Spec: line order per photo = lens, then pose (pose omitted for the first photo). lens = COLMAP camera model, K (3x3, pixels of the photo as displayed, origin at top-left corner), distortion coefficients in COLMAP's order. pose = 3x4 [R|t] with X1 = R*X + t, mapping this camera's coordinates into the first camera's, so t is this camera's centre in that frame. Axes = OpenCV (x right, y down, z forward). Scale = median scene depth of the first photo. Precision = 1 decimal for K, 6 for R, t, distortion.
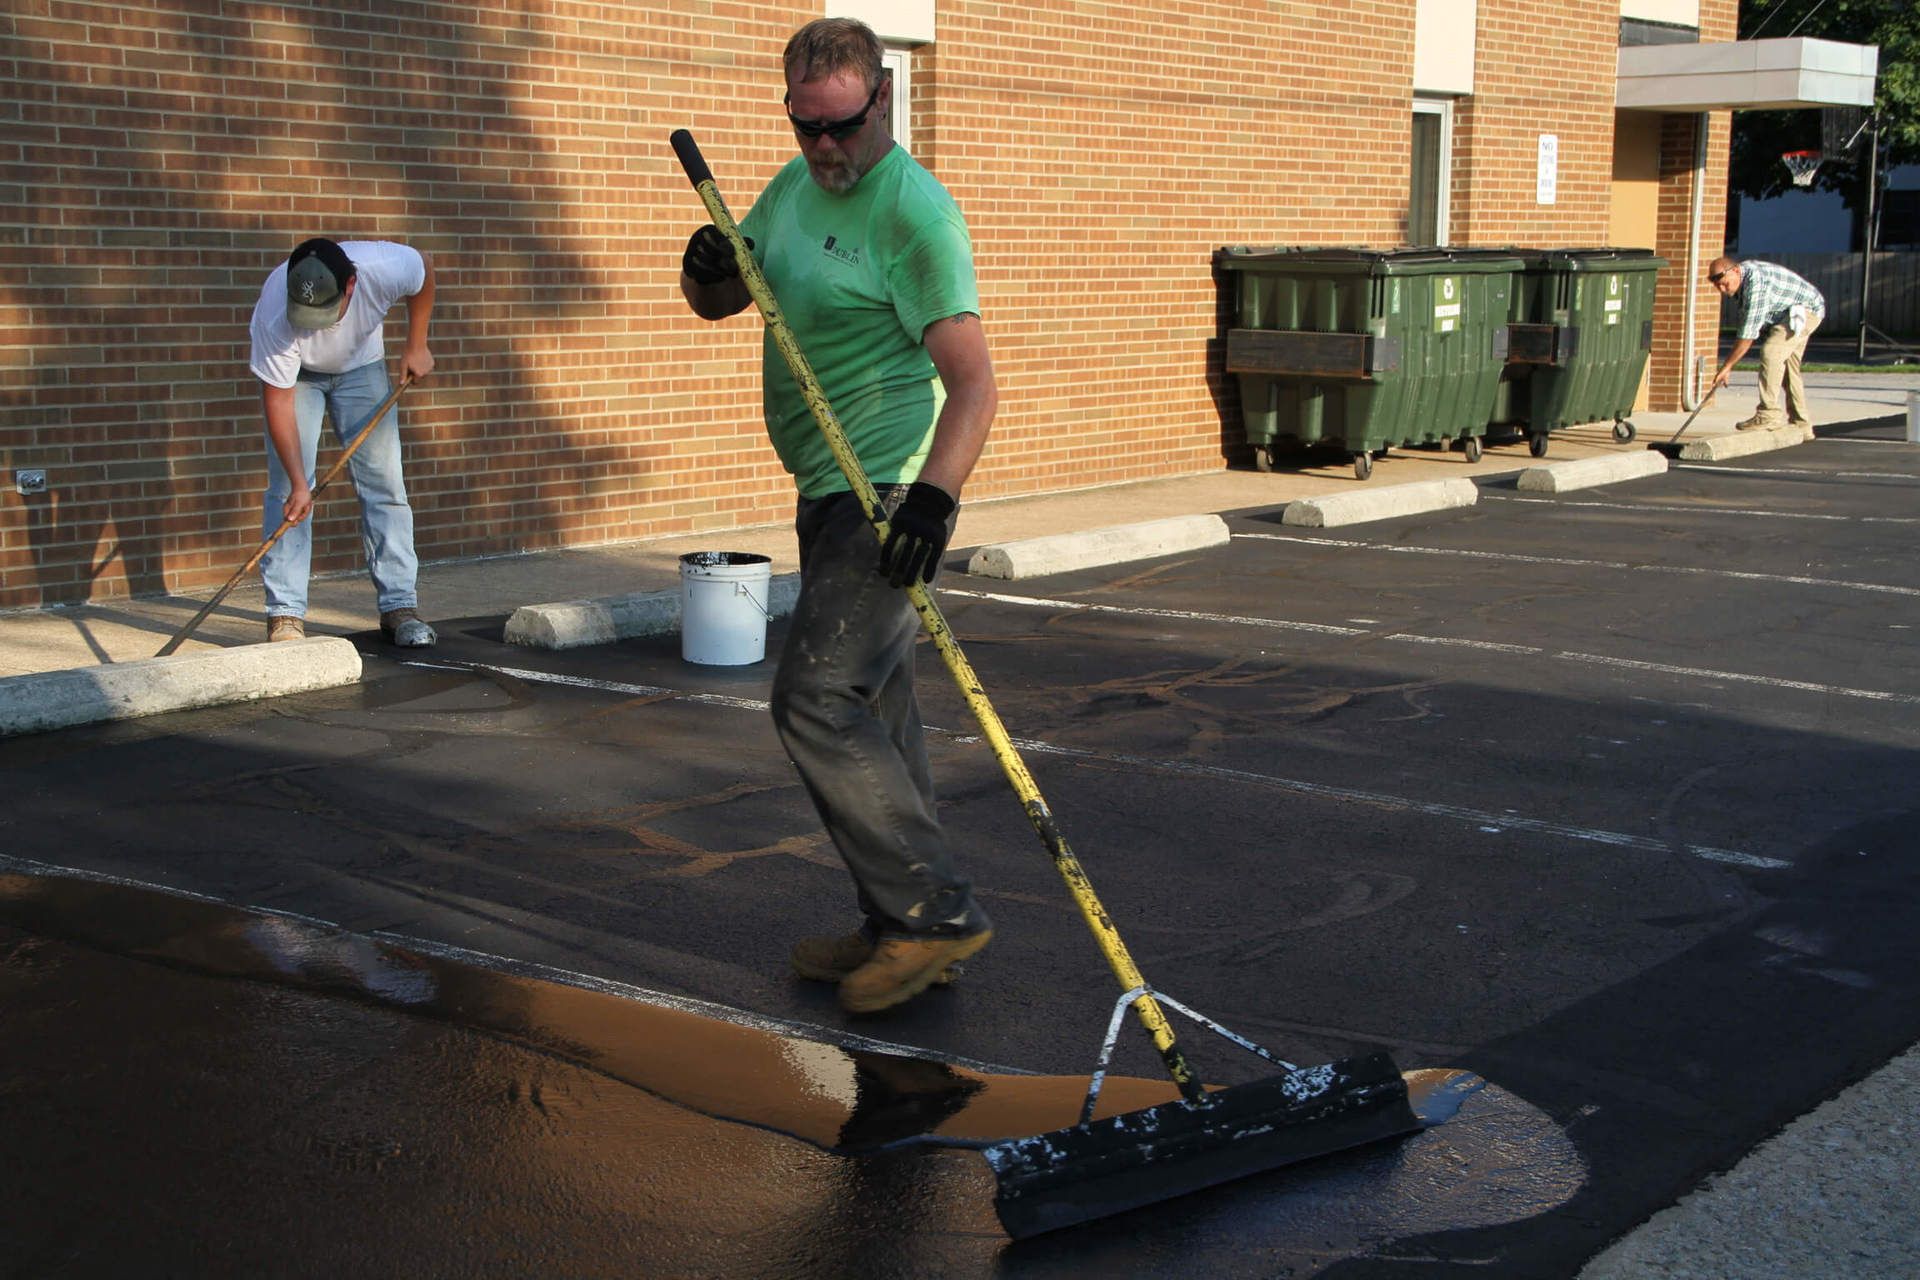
lens RADIAL K [[2608.0, 0, 991.6], [0, 2608.0, 643.1], [0, 0, 1]] dist [0.042638, 0.471014]
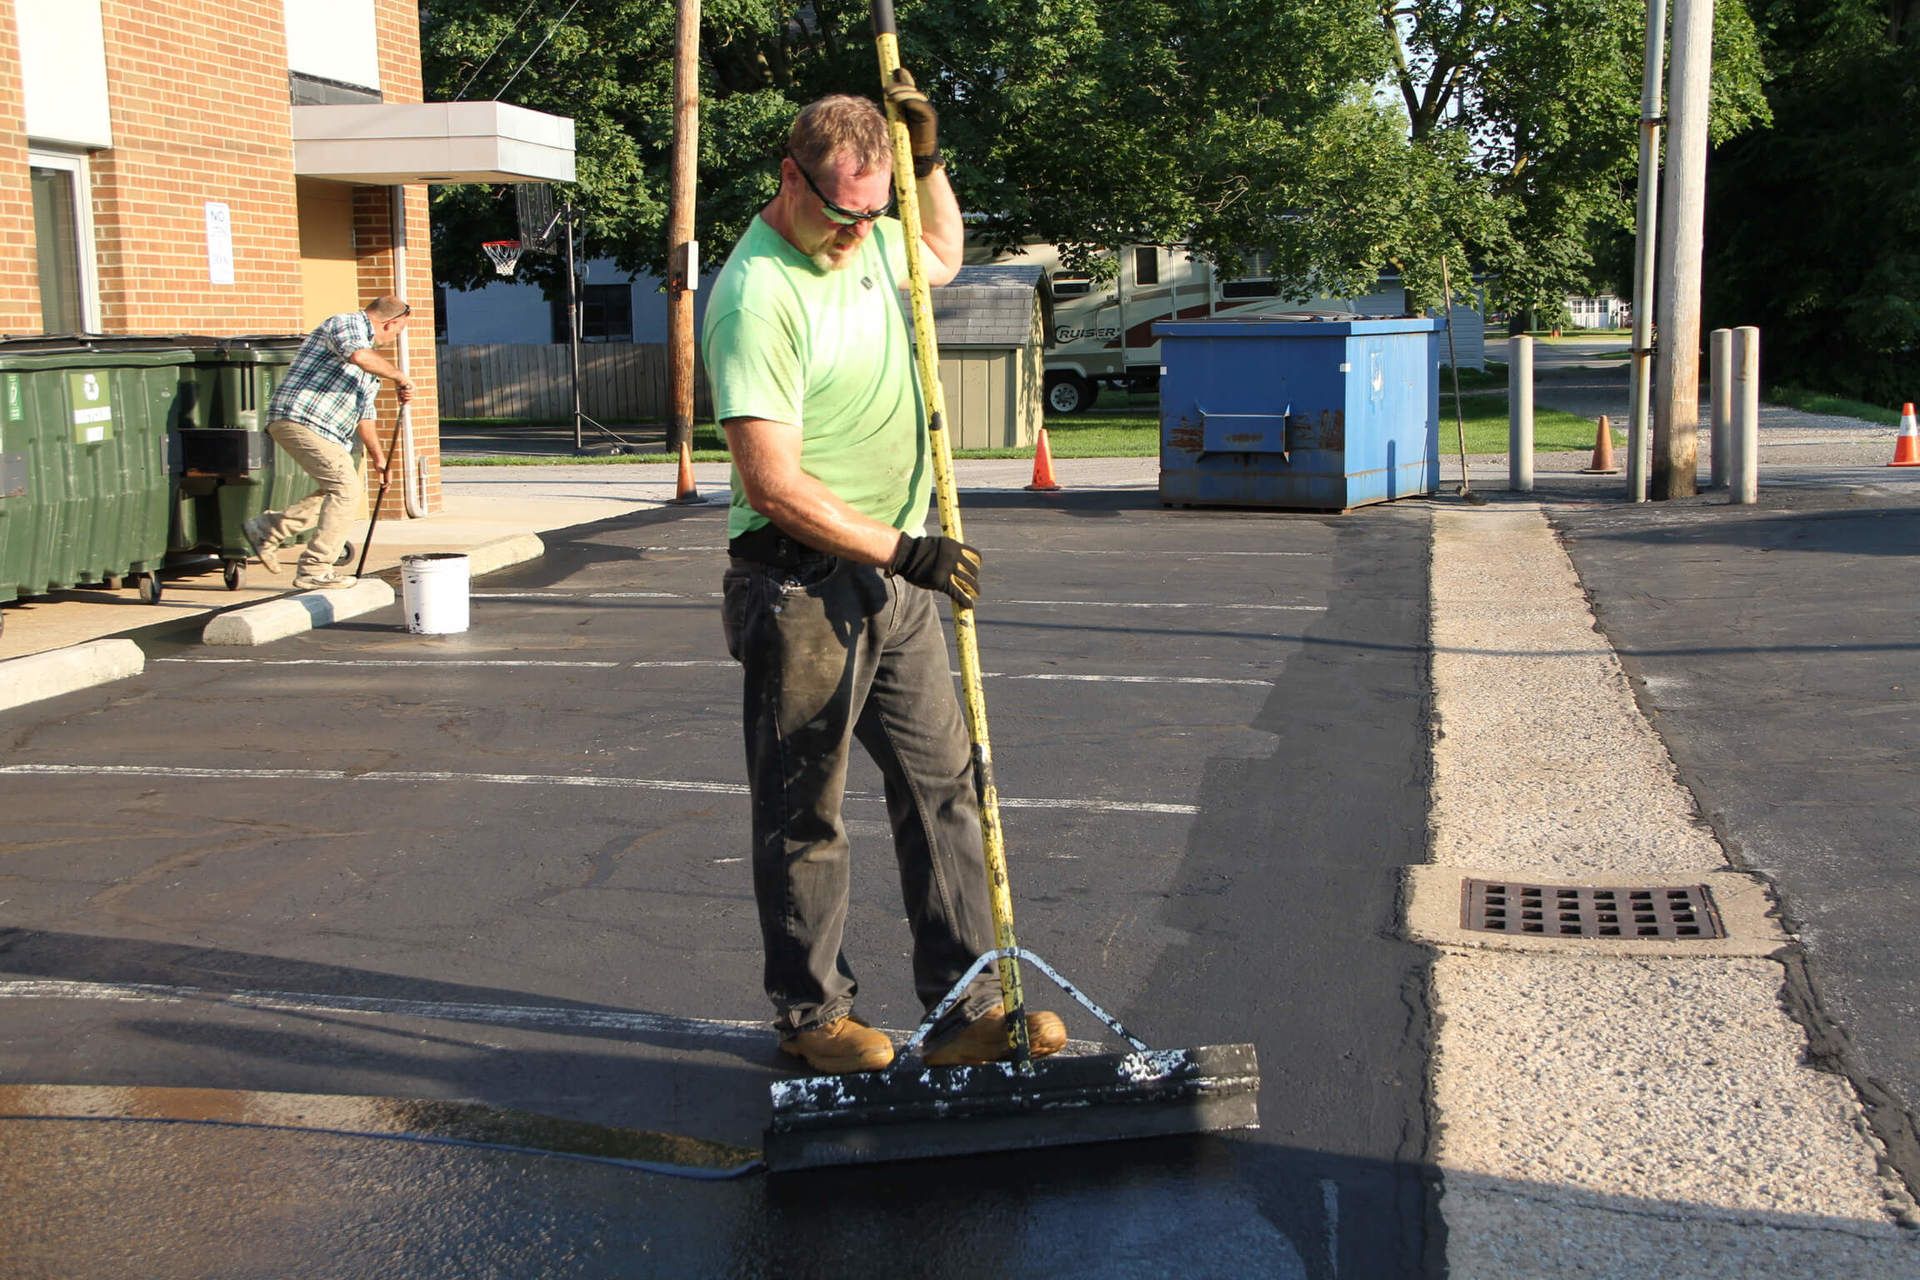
lens RADIAL K [[2608.0, 0, 991.6], [0, 2608.0, 643.1], [0, 0, 1]] dist [0.042638, 0.471014]
pose [[0.888276, -0.072217, 0.453597, 0.039768], [0.087731, 0.996056, -0.013222, -0.020232], [-0.450853, 0.051539, 0.891109, 0.144276]]
